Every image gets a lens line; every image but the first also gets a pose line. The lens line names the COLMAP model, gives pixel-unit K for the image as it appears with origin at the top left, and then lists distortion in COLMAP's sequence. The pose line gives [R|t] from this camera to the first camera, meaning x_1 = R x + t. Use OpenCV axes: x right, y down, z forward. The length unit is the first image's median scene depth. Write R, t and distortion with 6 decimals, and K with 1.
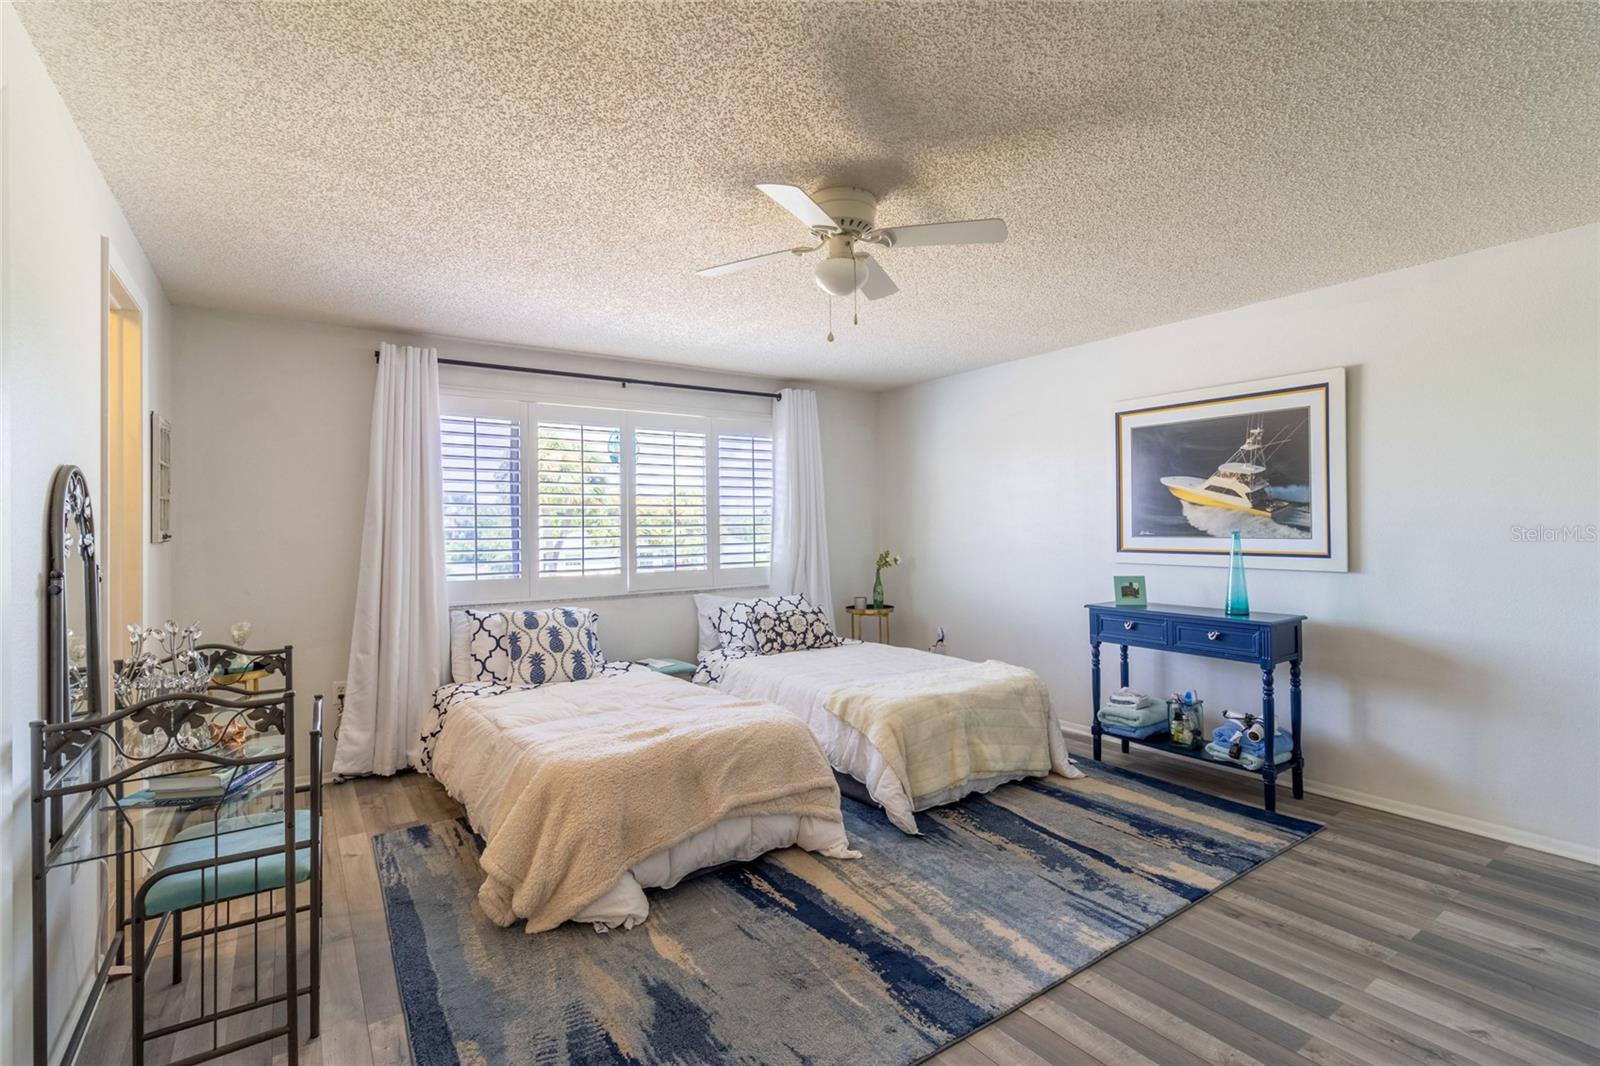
lens RADIAL K [[735.8, 0, 825.0], [0, 735.8, 526.7], [0, 0, 1]] dist [0.001948, -0.000045]
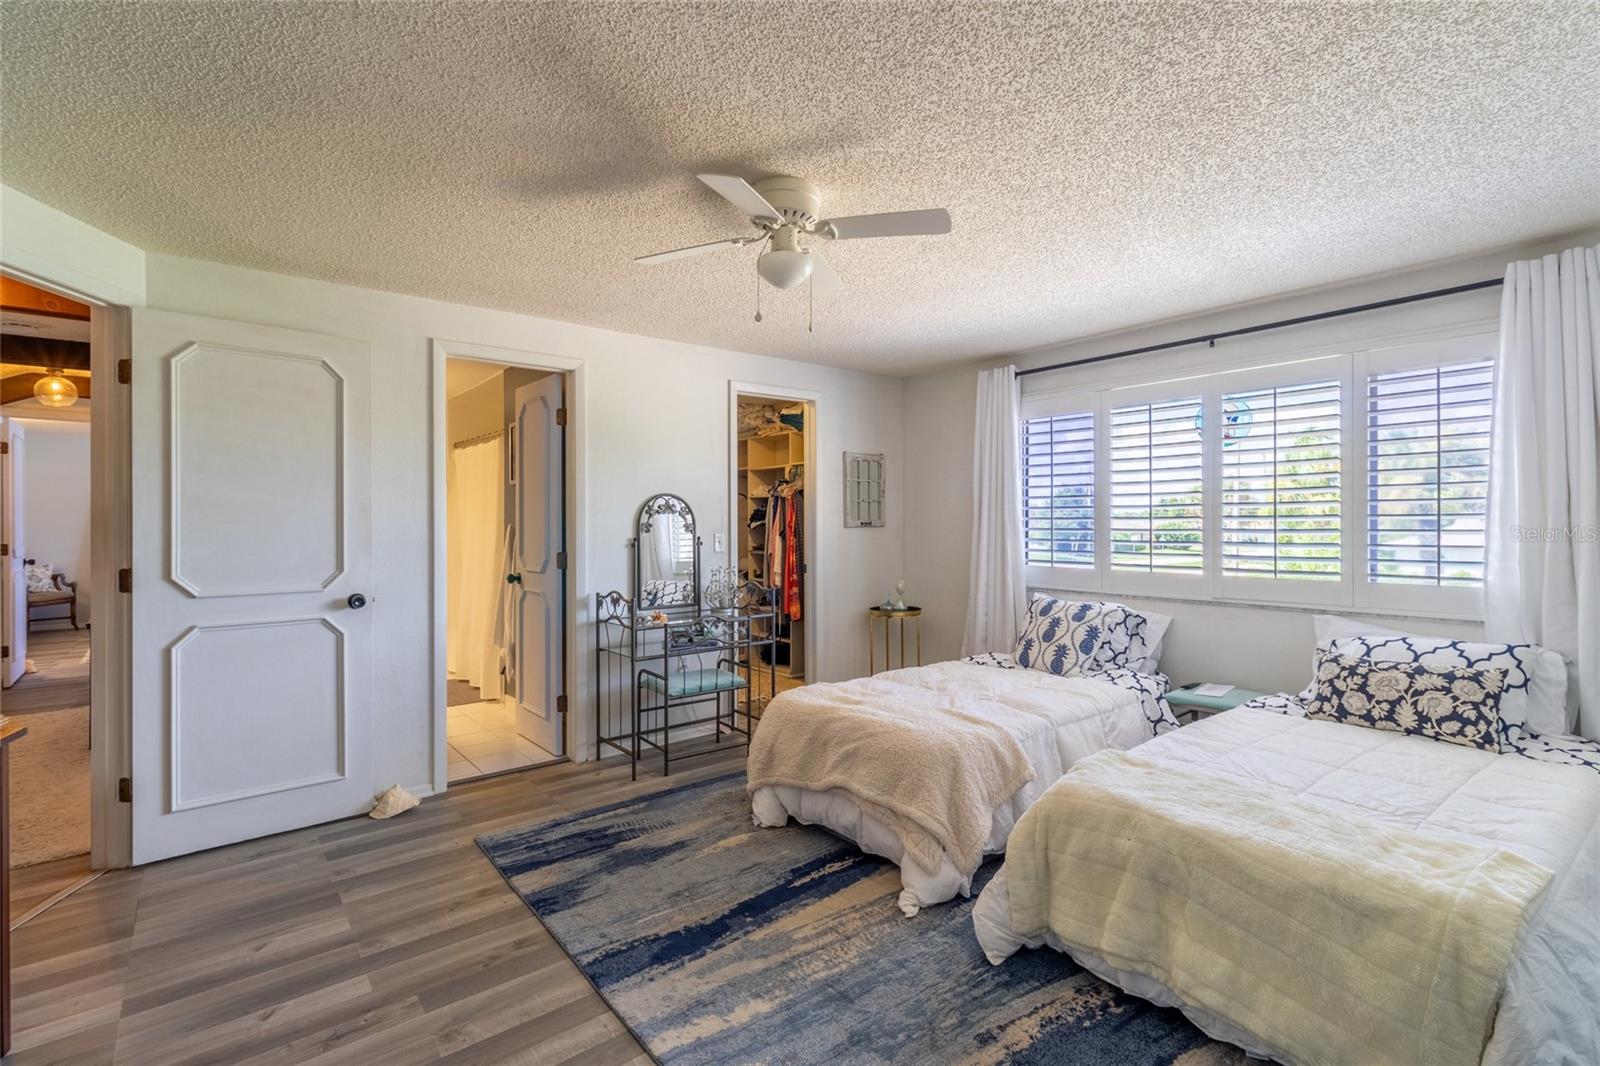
lens RADIAL K [[752.8, 0, 802.9], [0, 752.8, 518.4], [0, 0, 1]] dist [0.002293, 0.000068]
pose [[0.046977, 0.003576, -0.998890, 0.712368], [0.001179, 0.999993, 0.003635, -0.003565], [0.998895, -0.001348, 0.046972, 0.674459]]
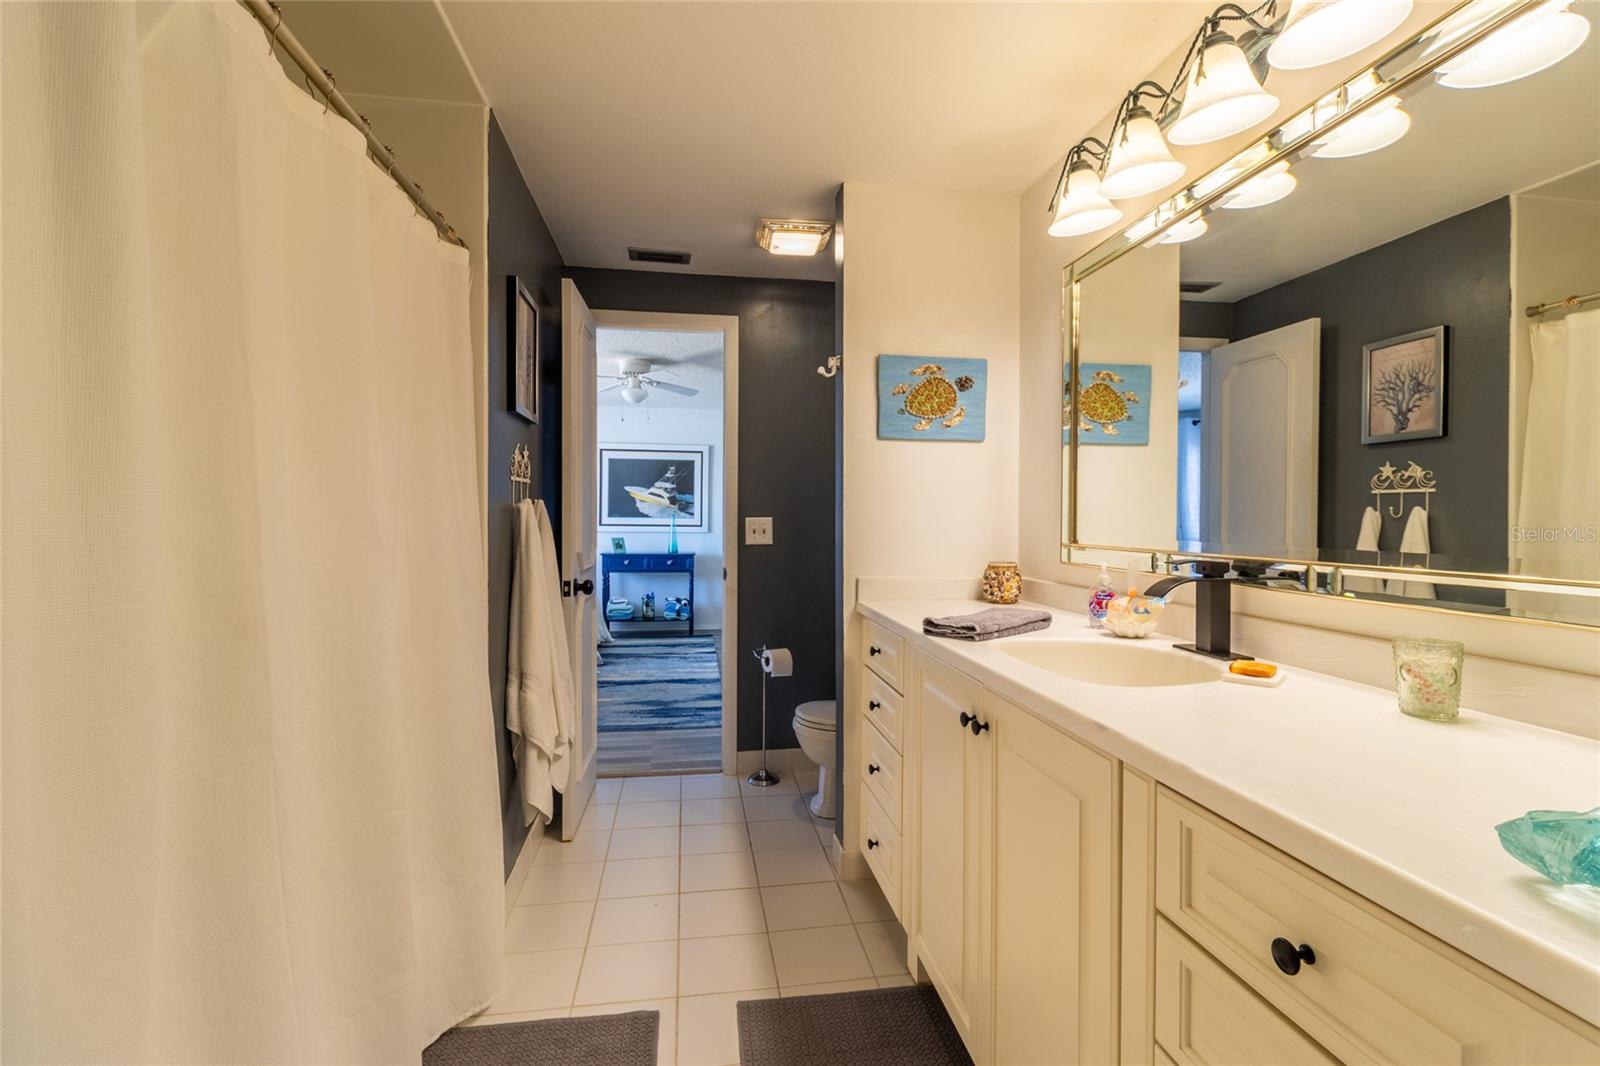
lens RADIAL K [[736.3, 0, 800.7], [0, 736.3, 524.9], [0, 0, 1]] dist [0.002601, 0.000074]
pose [[0.455800, 0.003237, 0.890076, -1.202048], [-0.012094, 0.999924, 0.002557, 0.026532], [-0.890000, -0.011930, 0.455804, -0.325479]]
